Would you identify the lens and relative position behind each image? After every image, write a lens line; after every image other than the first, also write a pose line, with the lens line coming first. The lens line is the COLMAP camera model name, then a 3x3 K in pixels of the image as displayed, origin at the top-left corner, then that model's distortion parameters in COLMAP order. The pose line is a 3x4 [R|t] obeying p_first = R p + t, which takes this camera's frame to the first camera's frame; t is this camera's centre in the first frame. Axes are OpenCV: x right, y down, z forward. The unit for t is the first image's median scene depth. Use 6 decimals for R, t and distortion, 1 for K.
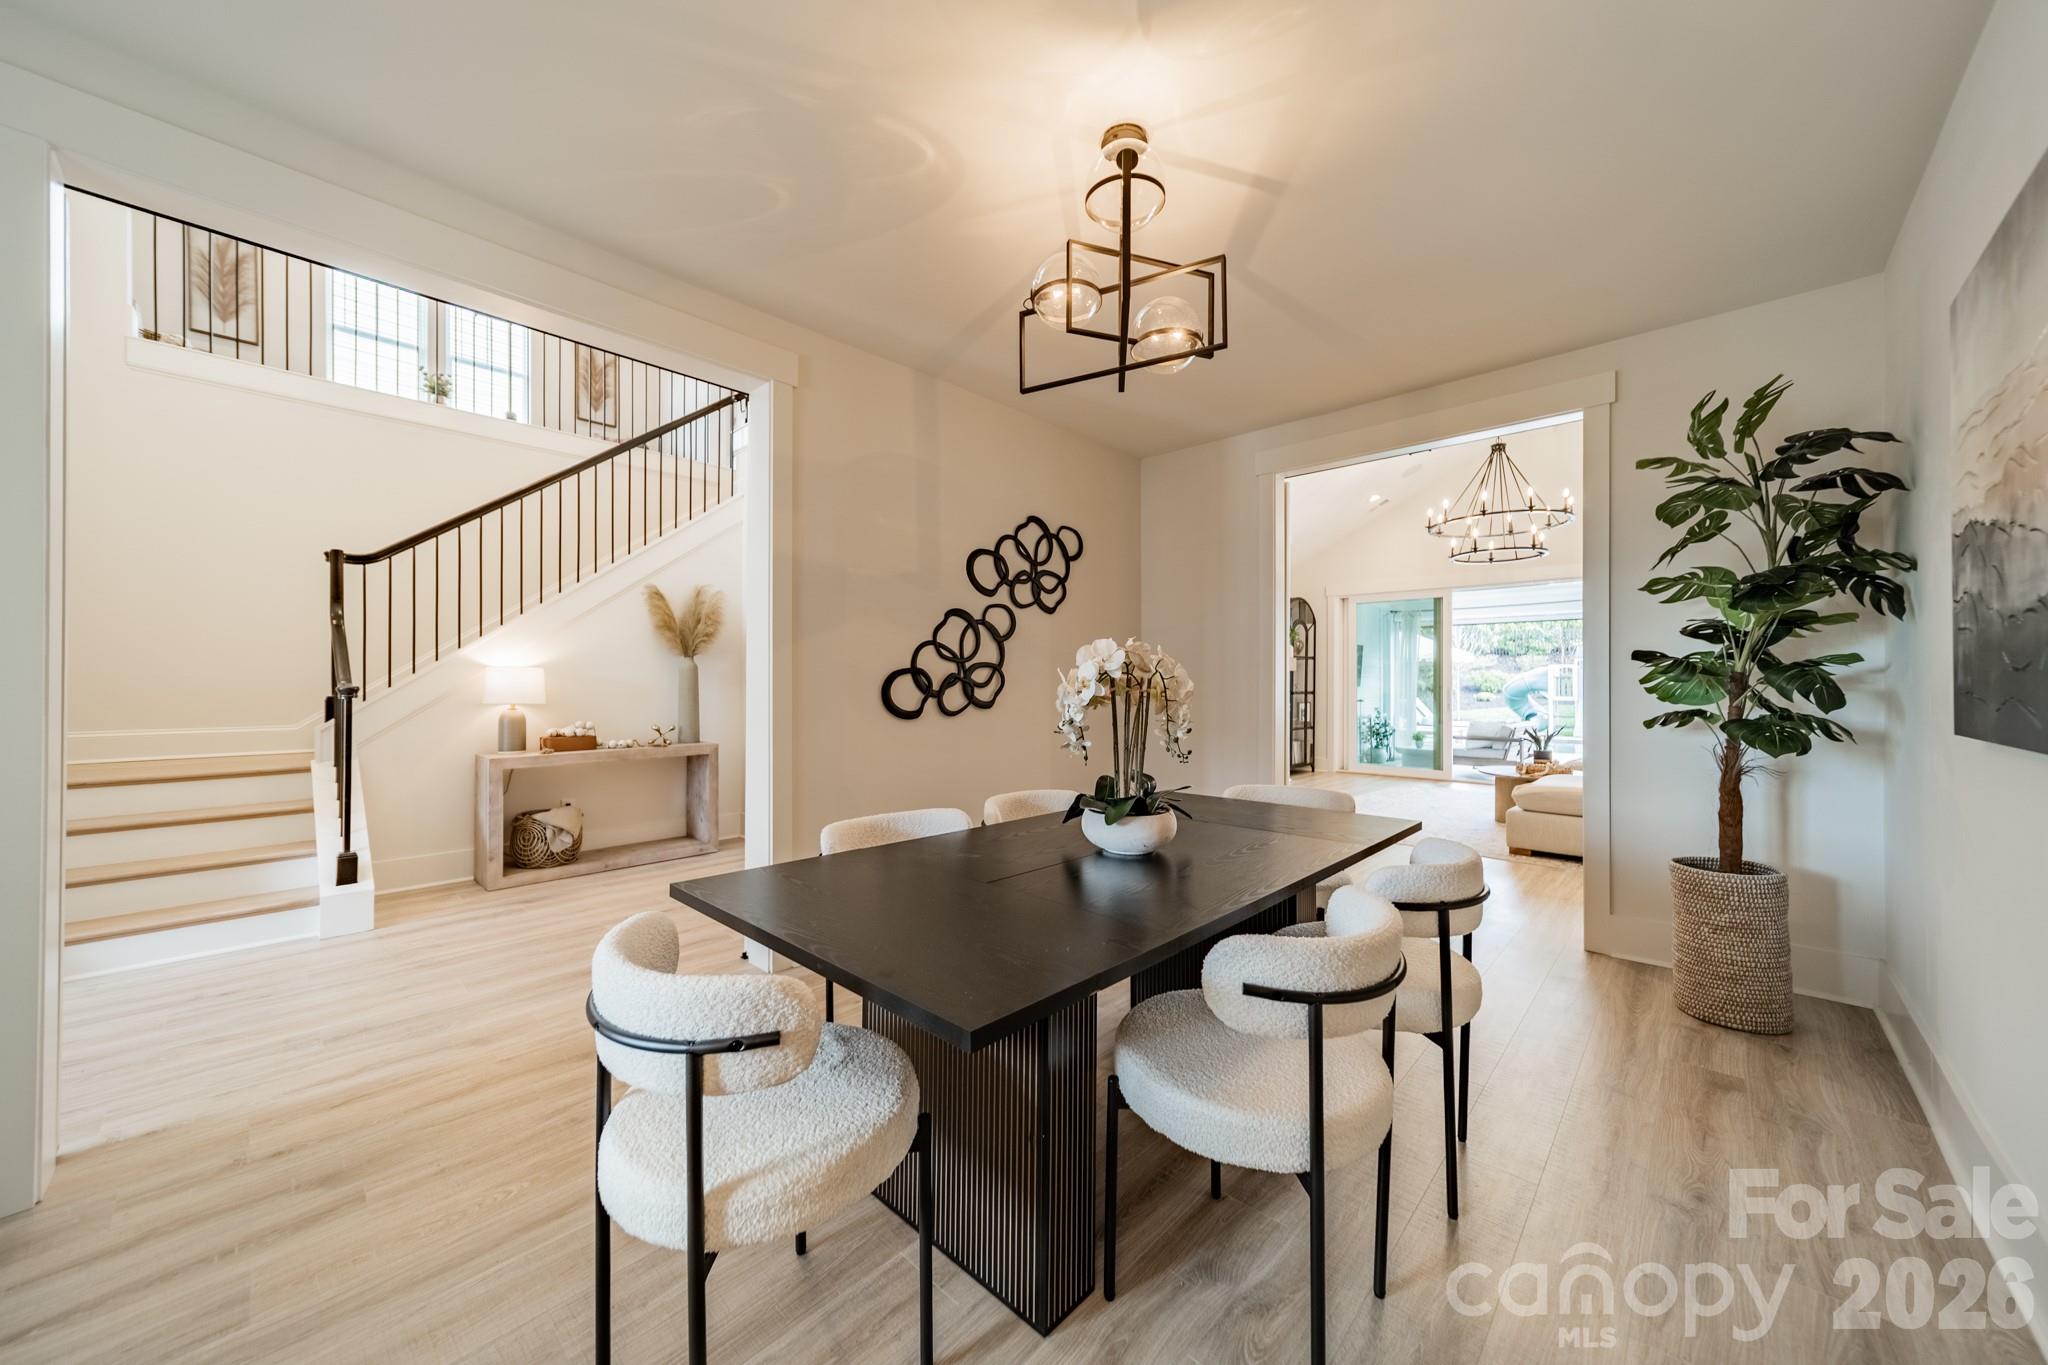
lens RADIAL K [[723.1, 0, 1031.5], [0, 723.1, 681.4], [0, 0, 1]] dist [0.005809, 0.000151]
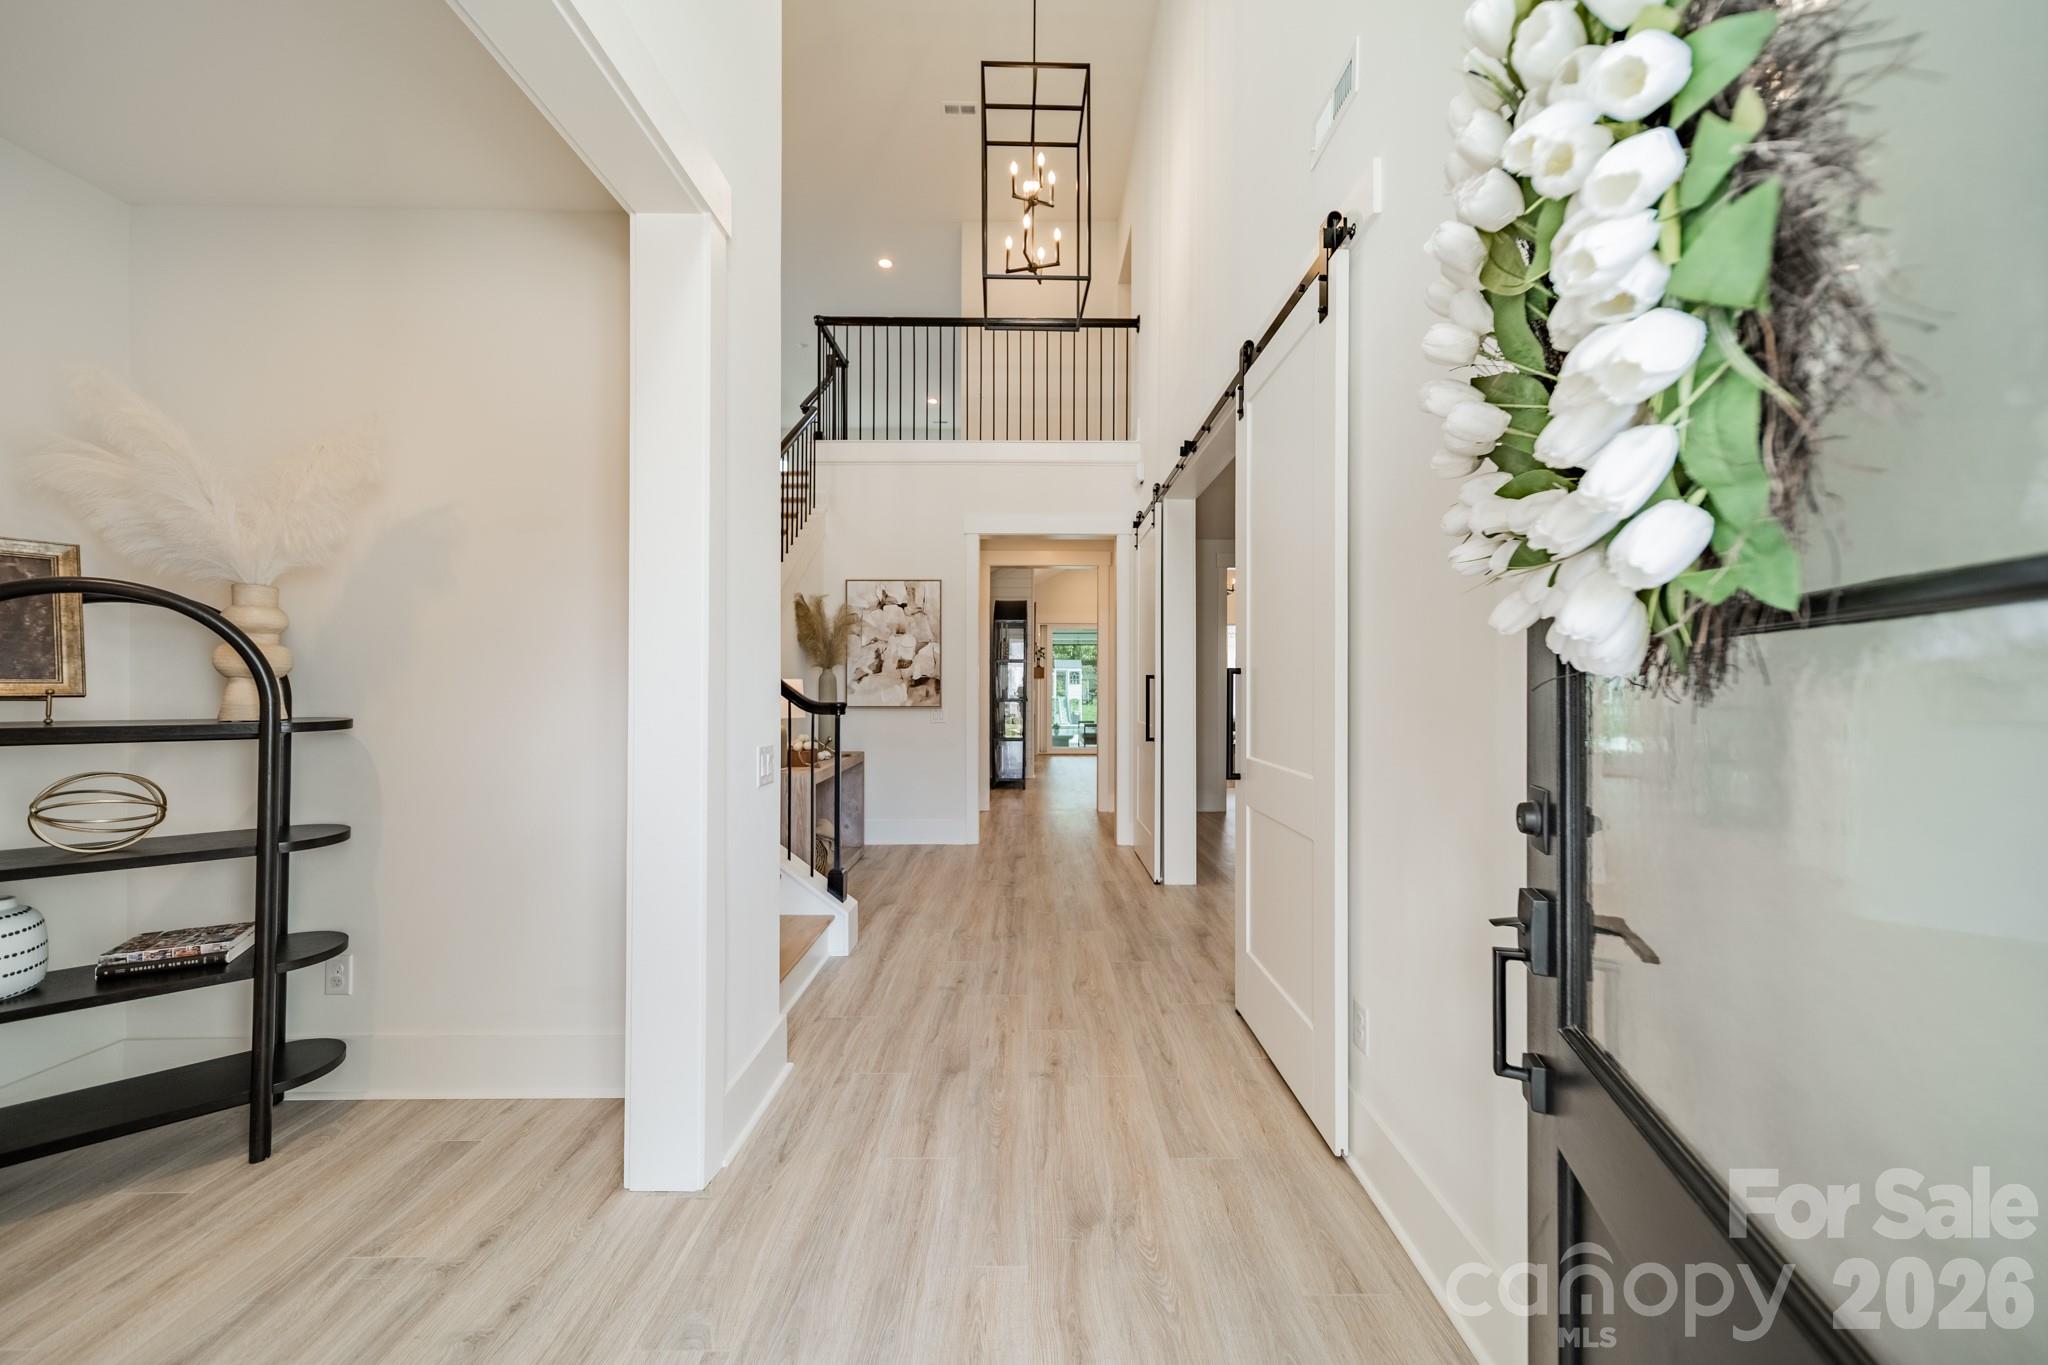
lens RADIAL K [[723.1, 0, 1031.5], [0, 723.1, 681.4], [0, 0, 1]] dist [0.005809, 0.000151]
pose [[0.717287, 0.008152, 0.696730, -1.158930], [-0.011501, 0.999934, 0.000140, -0.022427], [-0.696683, -0.008113, 0.717333, 0.081970]]
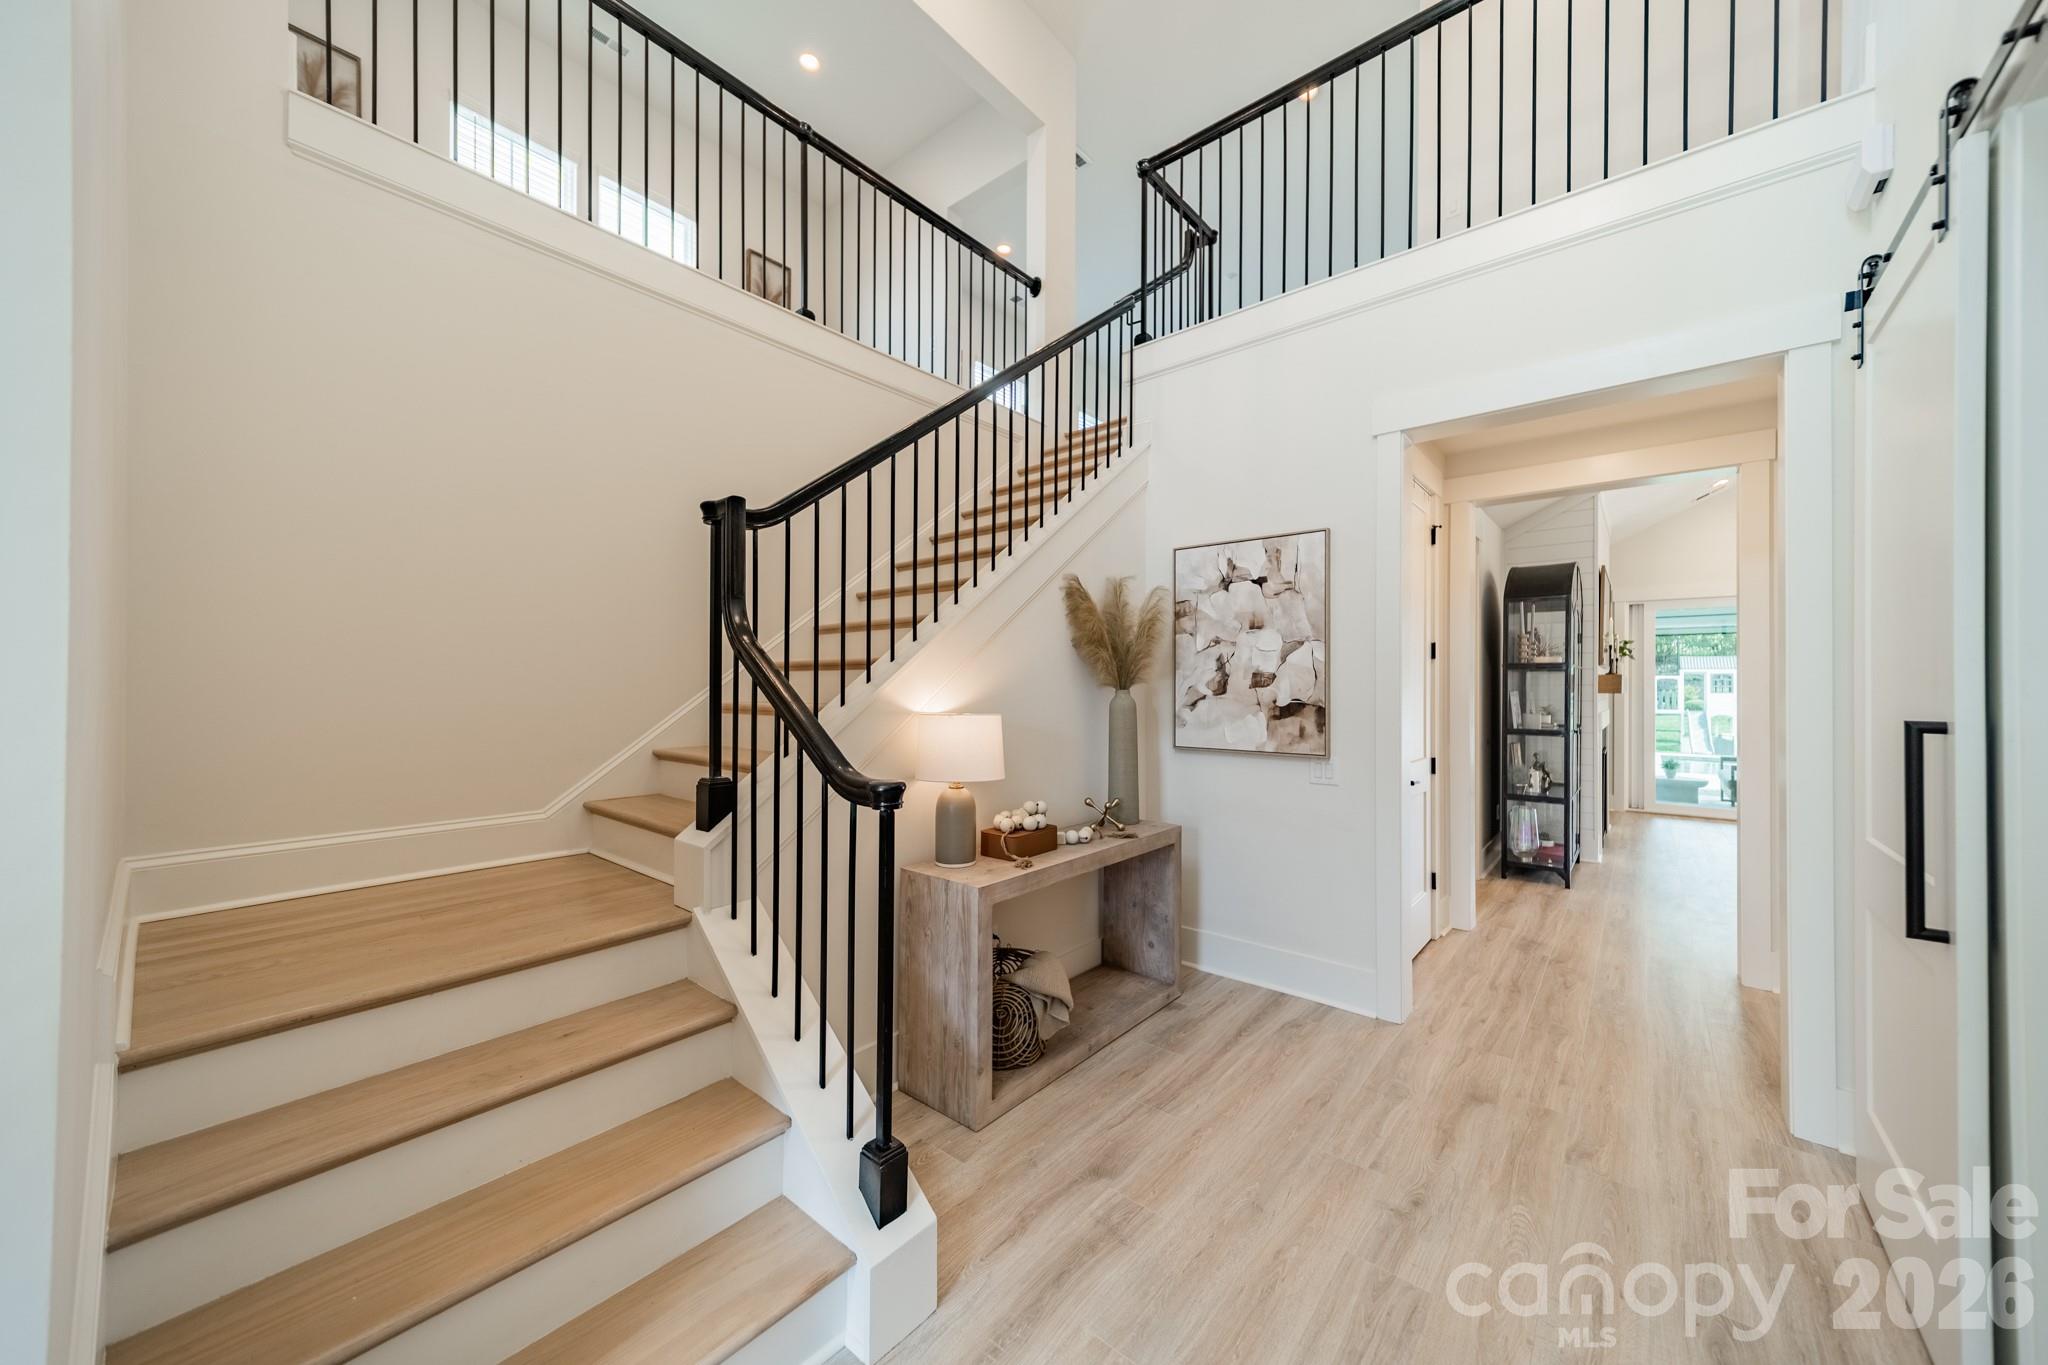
lens RADIAL K [[723.1, 0, 1031.5], [0, 723.1, 681.4], [0, 0, 1]] dist [0.005809, 0.000151]
pose [[0.998038, 0.007133, 0.062204, -0.703015], [-0.007266, 0.999972, 0.001918, -0.049139], [-0.062189, -0.002366, 0.998062, 0.429810]]
